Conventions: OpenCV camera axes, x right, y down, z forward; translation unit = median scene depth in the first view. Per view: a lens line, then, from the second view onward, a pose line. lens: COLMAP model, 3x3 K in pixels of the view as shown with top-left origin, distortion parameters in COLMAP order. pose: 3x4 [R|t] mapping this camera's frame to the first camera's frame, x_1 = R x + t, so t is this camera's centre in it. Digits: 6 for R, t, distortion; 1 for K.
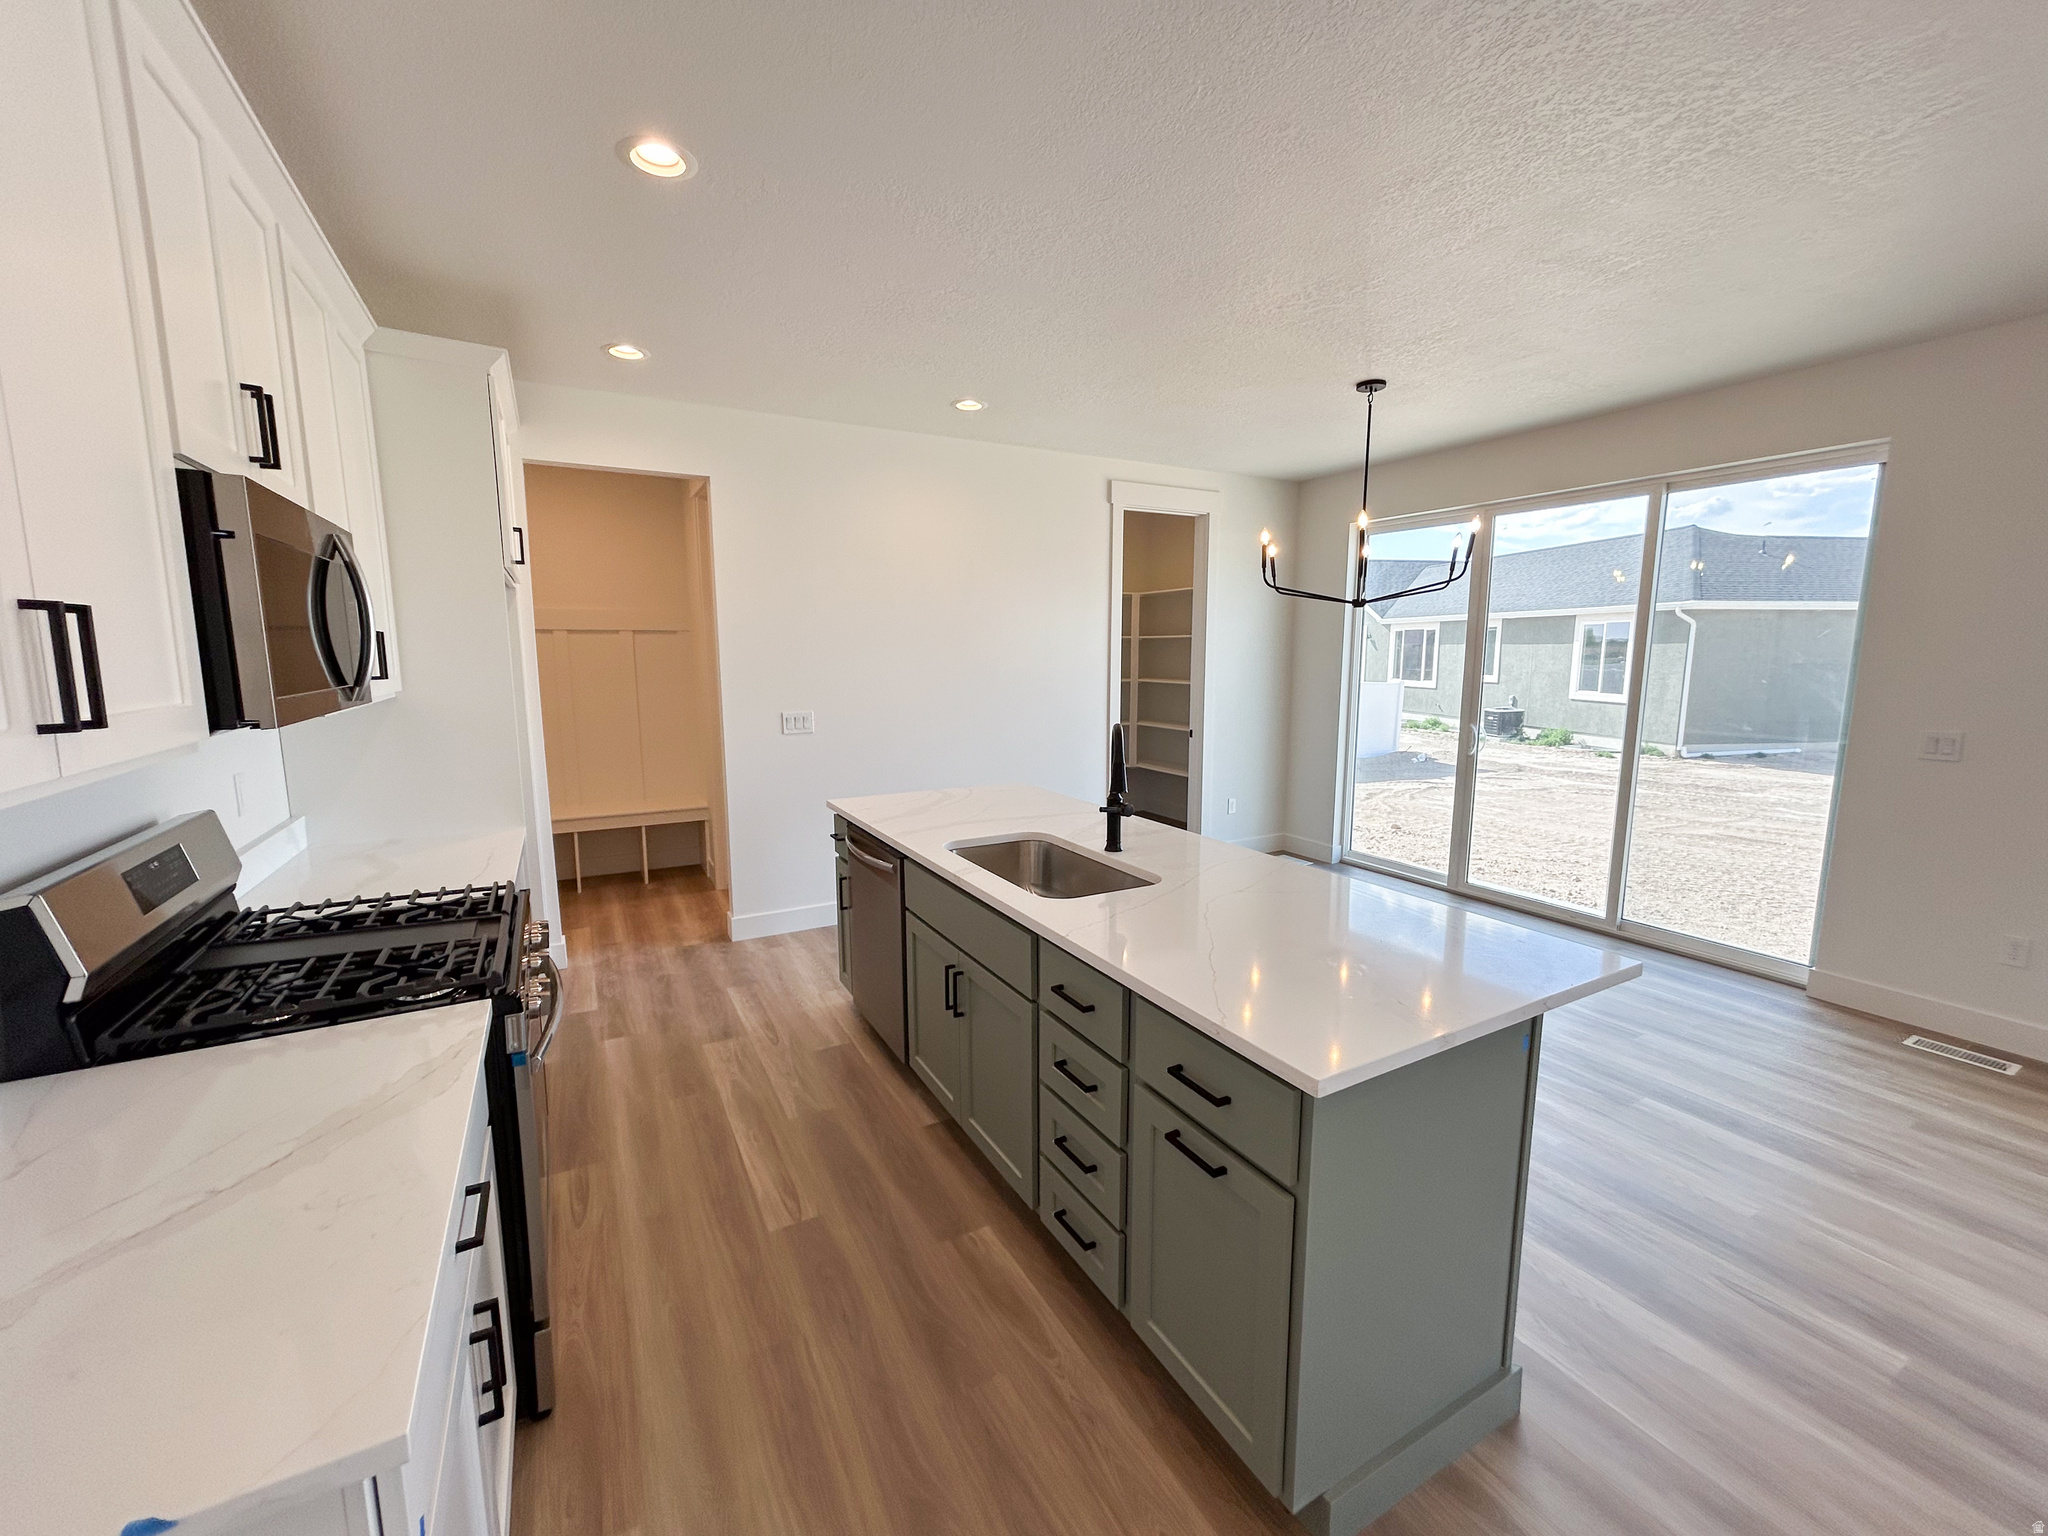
lens RADIAL K [[823.5, 0, 1023.4], [0, 823.5, 768.1], [0, 0, 1]] dist [-0.000844, 0.000916]
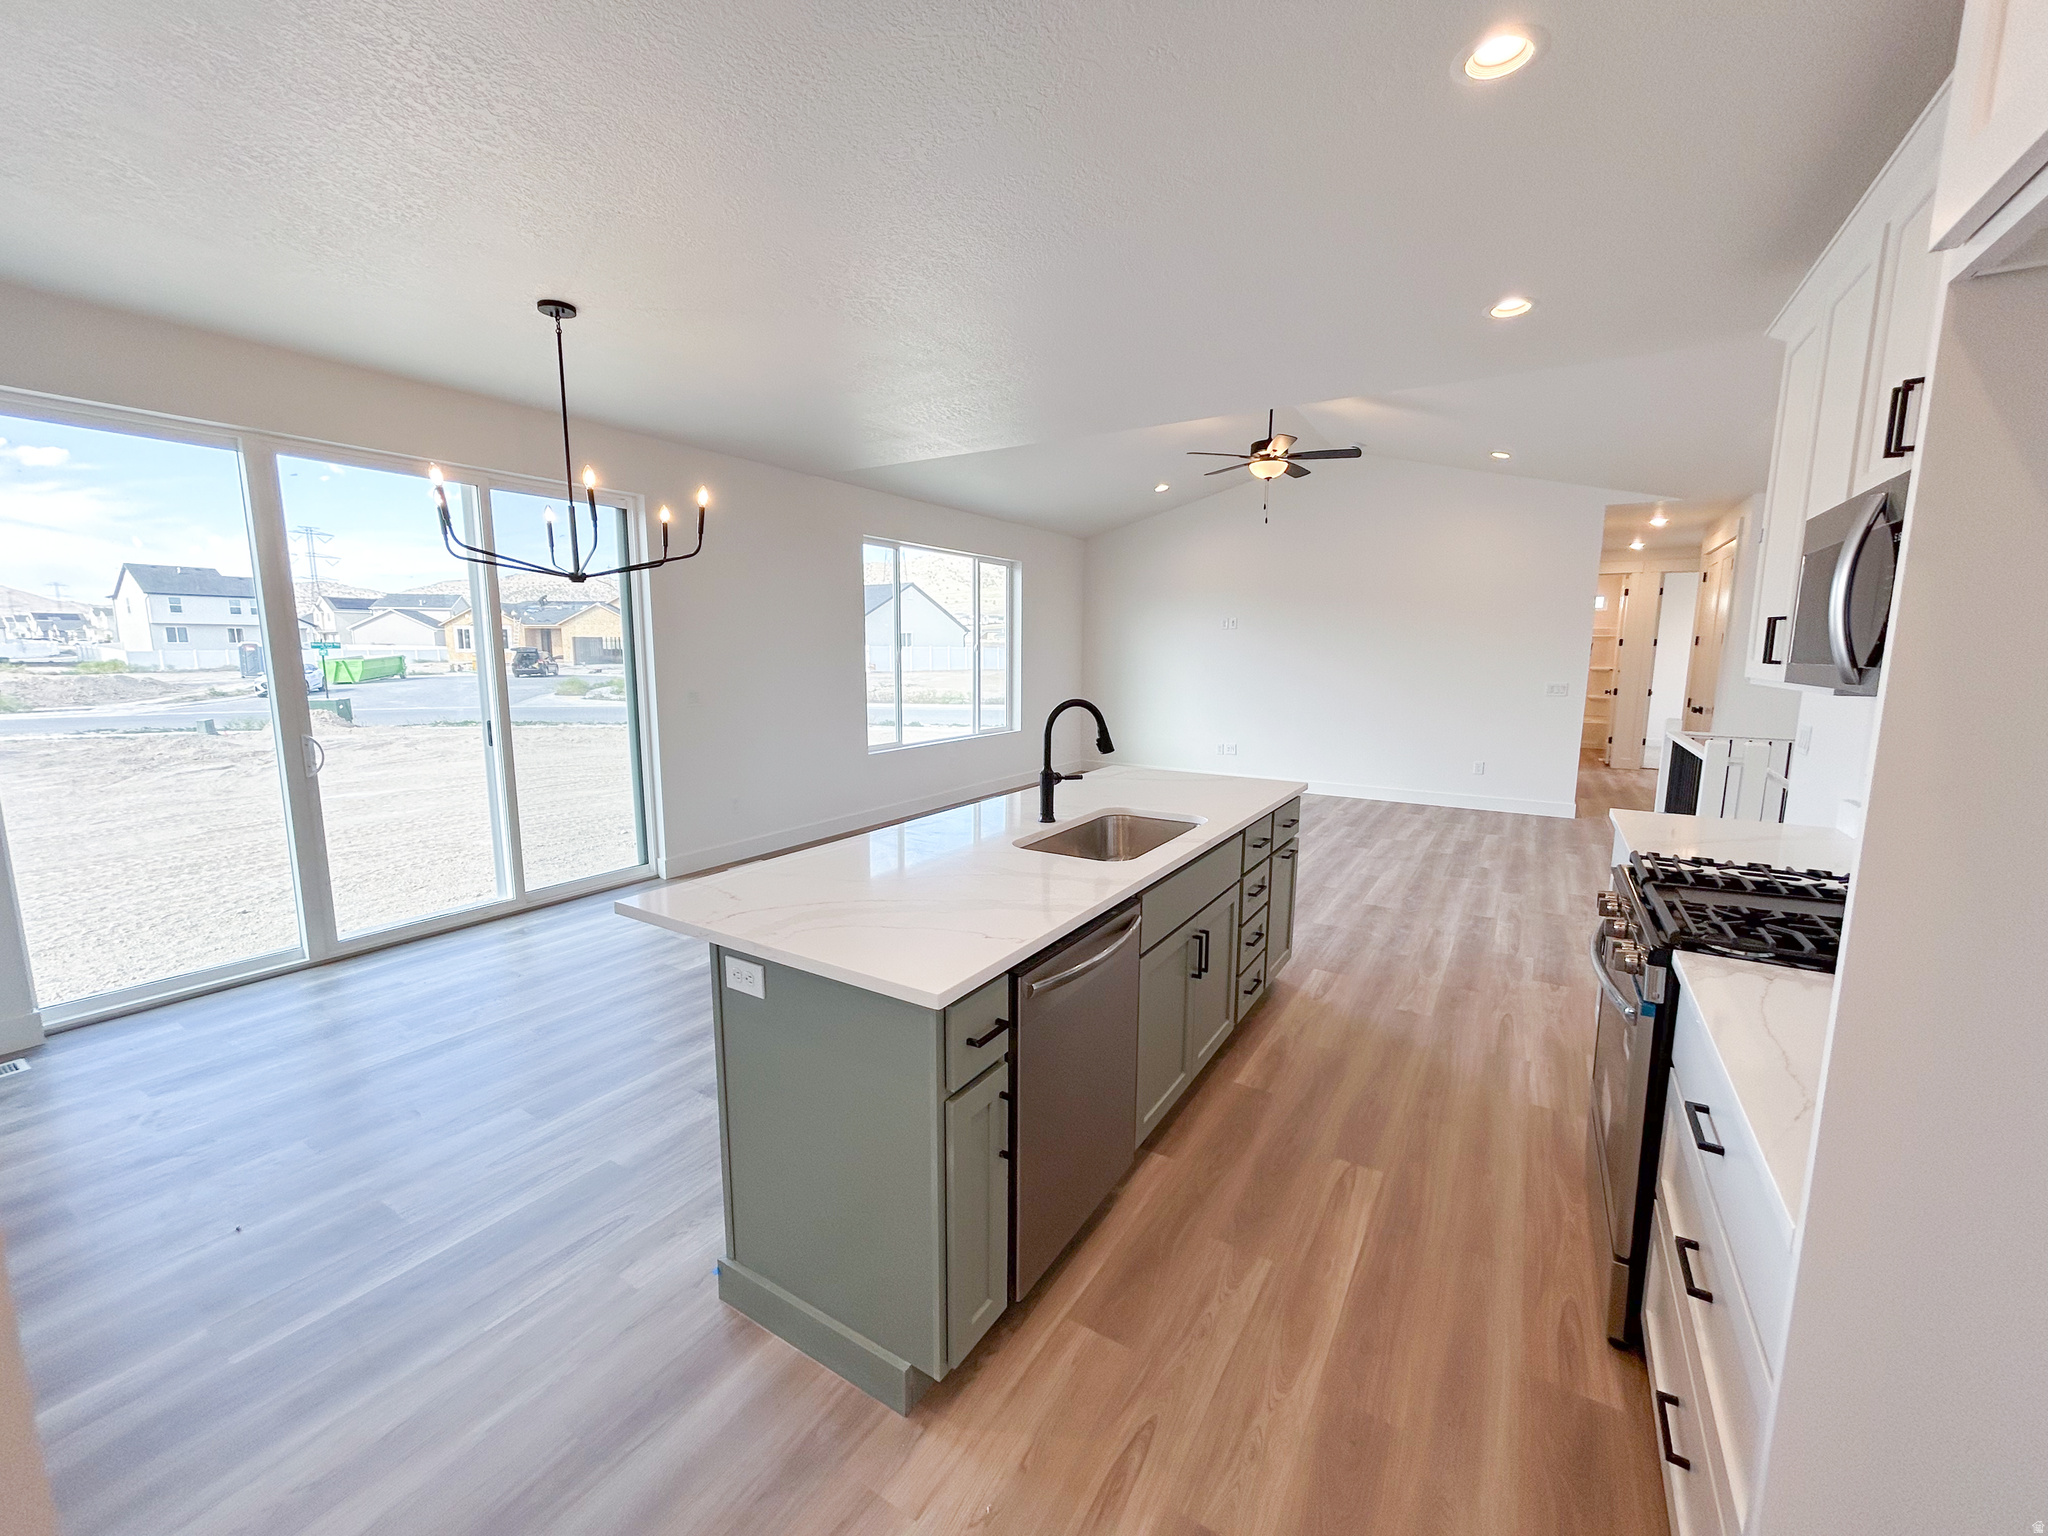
lens RADIAL K [[823.5, 0, 1021.3], [0, 823.5, 766.4], [0, 0, 1]] dist [-0.000844, 0.000916]
pose [[-0.482348, -0.128220, 0.866545, -0.511230], [0.120541, 0.970103, 0.210640, -0.128898], [-0.867647, 0.206056, -0.452472, 0.966295]]
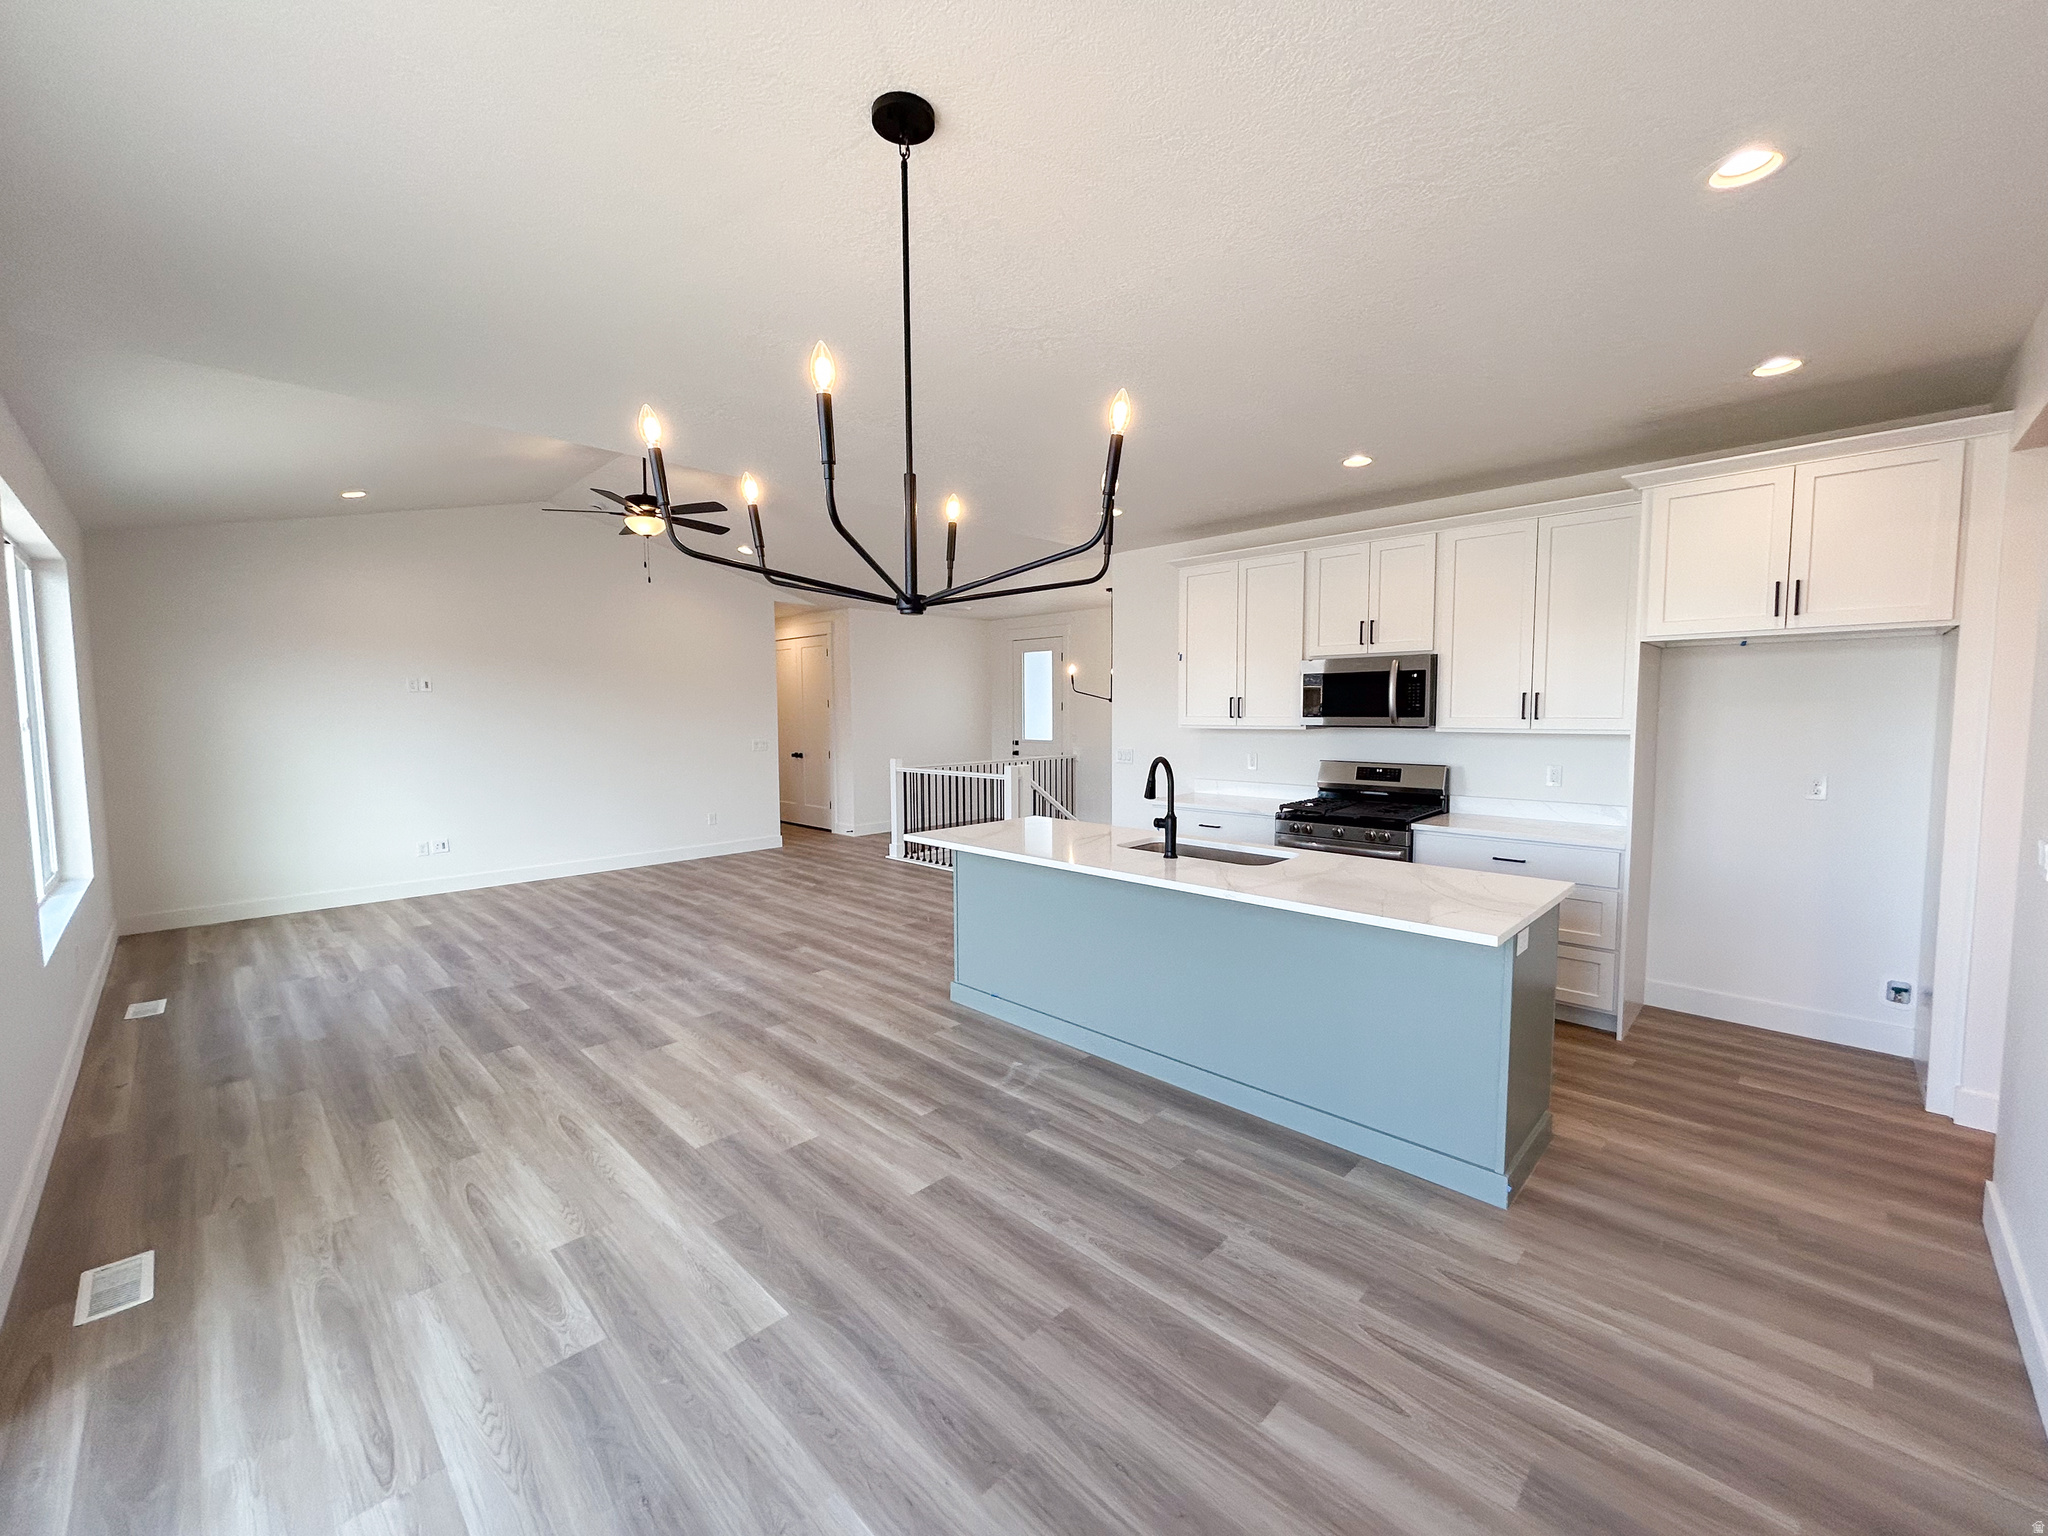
lens RADIAL K [[823.5, 0, 1023.3], [0, 823.5, 760.2], [0, 0, 1]] dist [-0.000844, 0.000916]
pose [[-0.960132, 0.023924, -0.278522, 0.445458], [-0.033609, 0.979226, 0.199969, -0.196291], [0.277520, 0.201357, -0.939382, 1.372569]]
